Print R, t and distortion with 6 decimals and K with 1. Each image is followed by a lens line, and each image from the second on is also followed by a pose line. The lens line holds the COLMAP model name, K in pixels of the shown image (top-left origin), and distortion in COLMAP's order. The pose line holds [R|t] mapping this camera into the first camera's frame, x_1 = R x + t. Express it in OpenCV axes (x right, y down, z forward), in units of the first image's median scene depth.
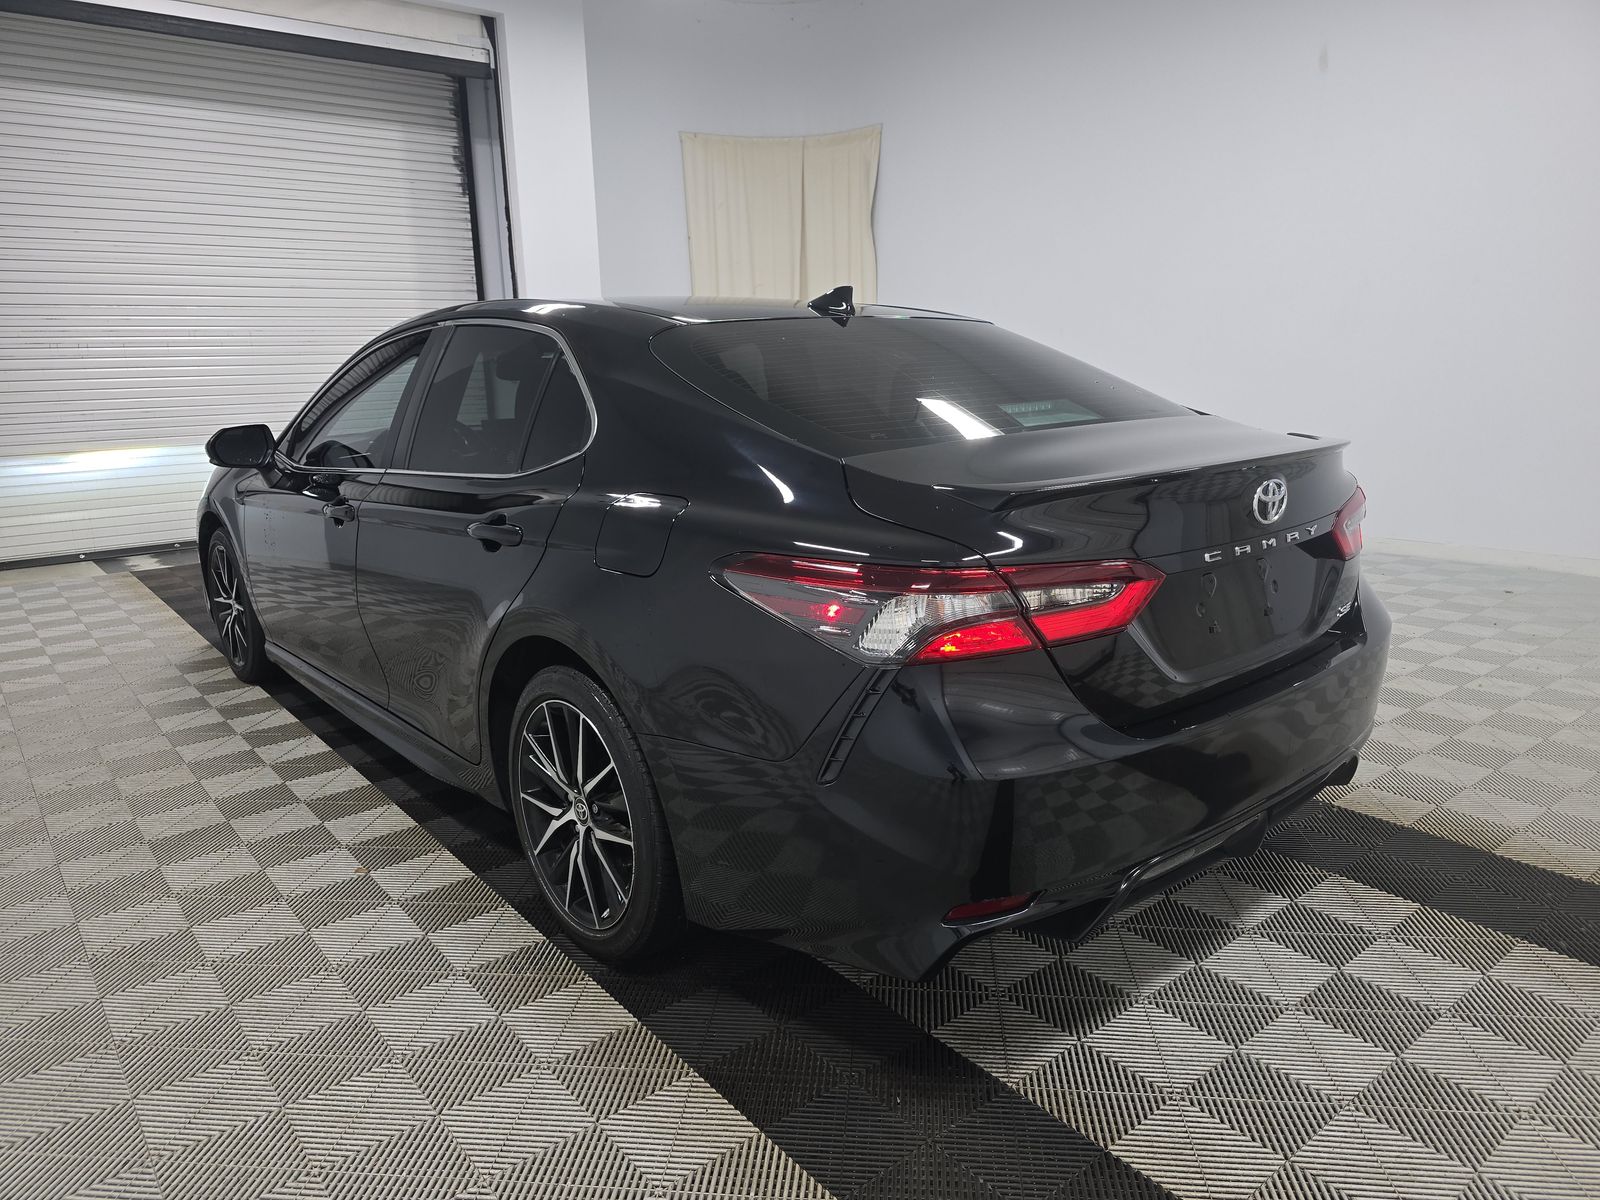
lens RADIAL K [[1078.7, 0, 803.9], [0, 1078.7, 596.2], [0, 0, 1]] dist [0.026440, -0.009037]
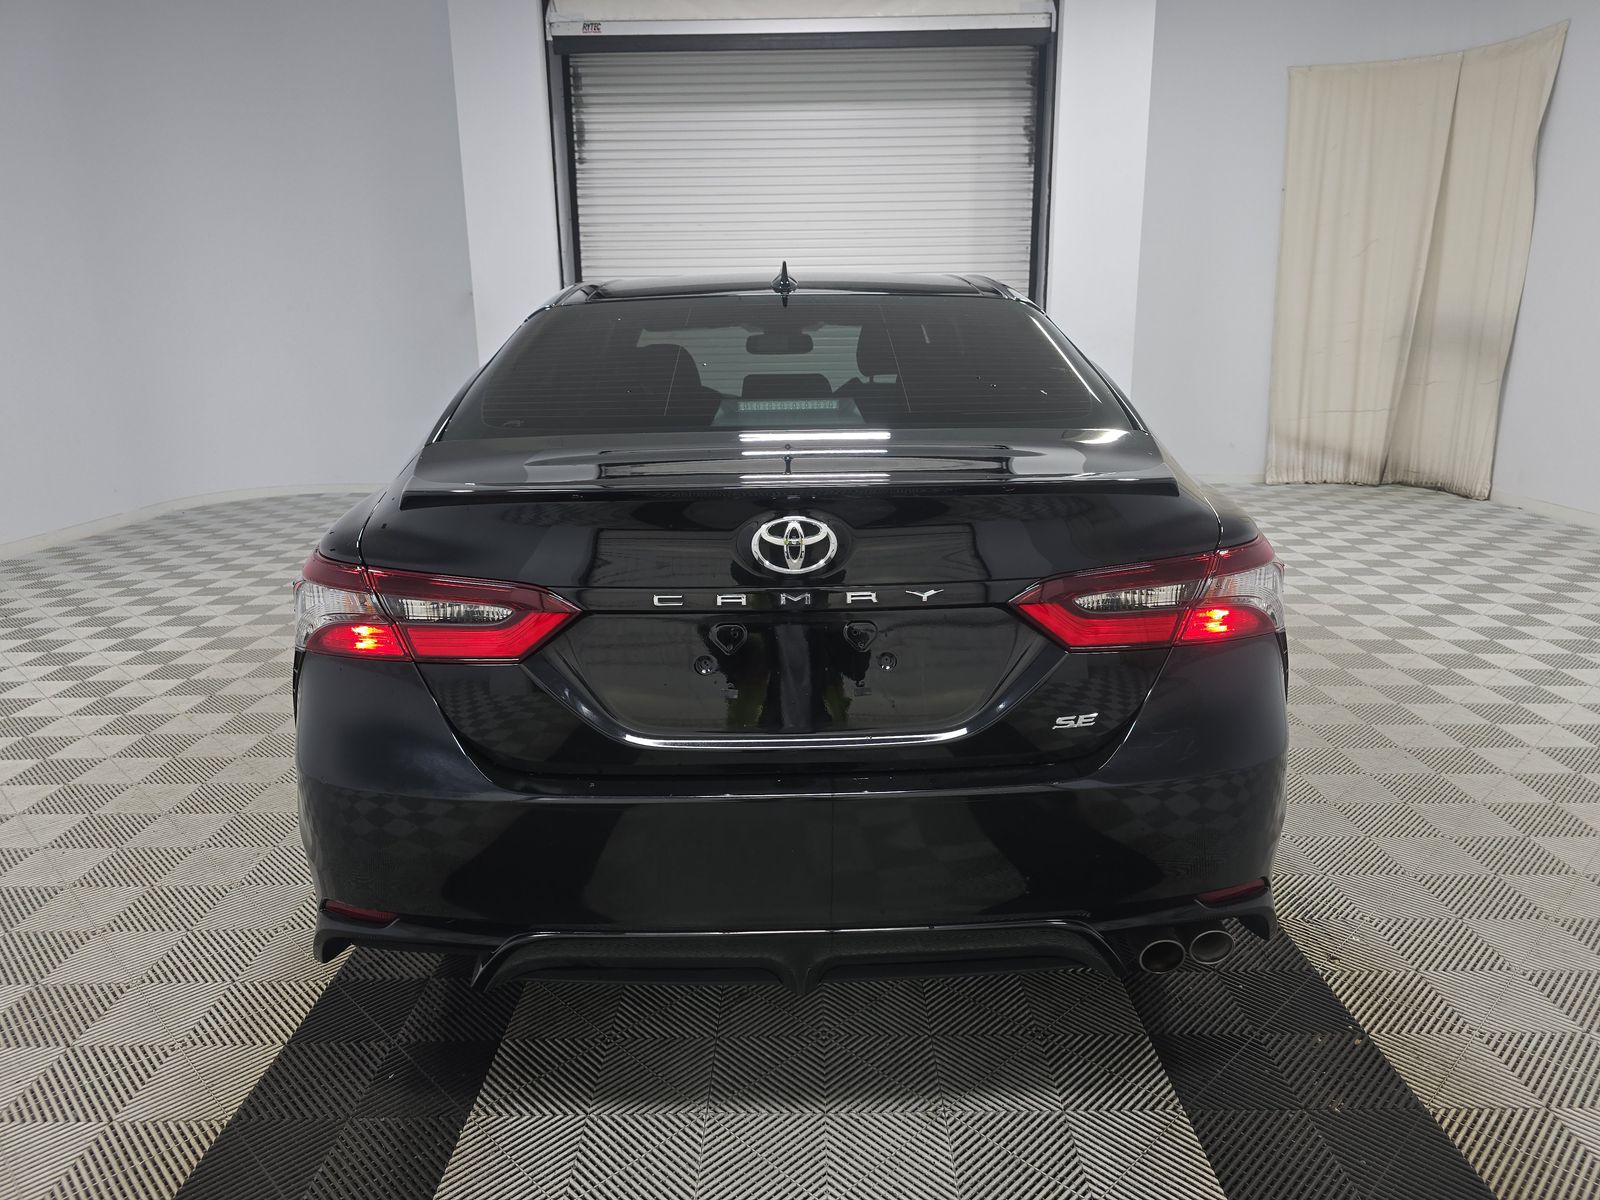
lens RADIAL K [[1078.7, 0, 797.7], [0, 1078.7, 597.8], [0, 0, 1]] dist [0.026440, -0.009037]
pose [[0.777484, 0.163386, -0.607309, 0.201401], [-0.144439, 0.986240, 0.080418, -0.025125], [0.612092, 0.025195, 0.790385, 0.088697]]
